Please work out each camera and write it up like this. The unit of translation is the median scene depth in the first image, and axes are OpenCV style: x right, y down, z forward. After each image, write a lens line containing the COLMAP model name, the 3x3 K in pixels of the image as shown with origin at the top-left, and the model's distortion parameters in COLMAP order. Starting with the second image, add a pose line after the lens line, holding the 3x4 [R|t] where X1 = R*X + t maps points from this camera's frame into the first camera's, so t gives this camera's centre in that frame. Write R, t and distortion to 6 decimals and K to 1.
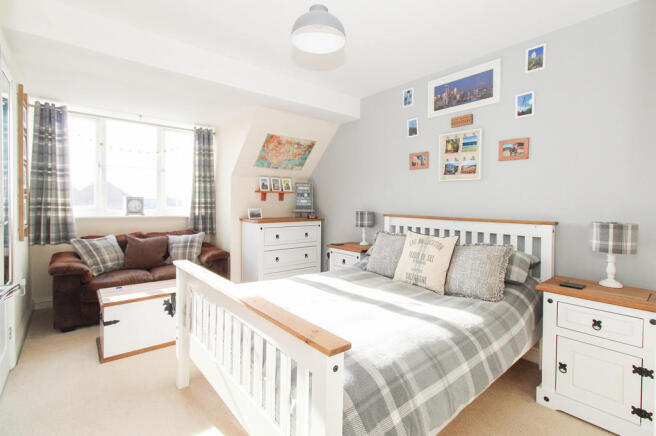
lens RADIAL K [[317.7, 0, 330.2], [0, 317.7, 203.5], [0, 0, 1]] dist [0.003047, 0.000213]
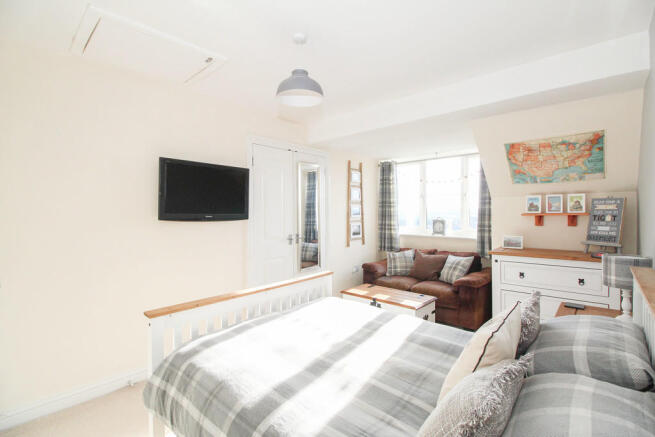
lens RADIAL K [[305.7, 0, 329.7], [0, 305.7, 210.0], [0, 0, 1]] dist [-0.017387, -0.000211]
pose [[0.127212, -0.018450, -0.991704, 0.479139], [0.002962, 0.999830, -0.018221, -0.037406], [0.991871, -0.000620, 0.127245, 0.436793]]
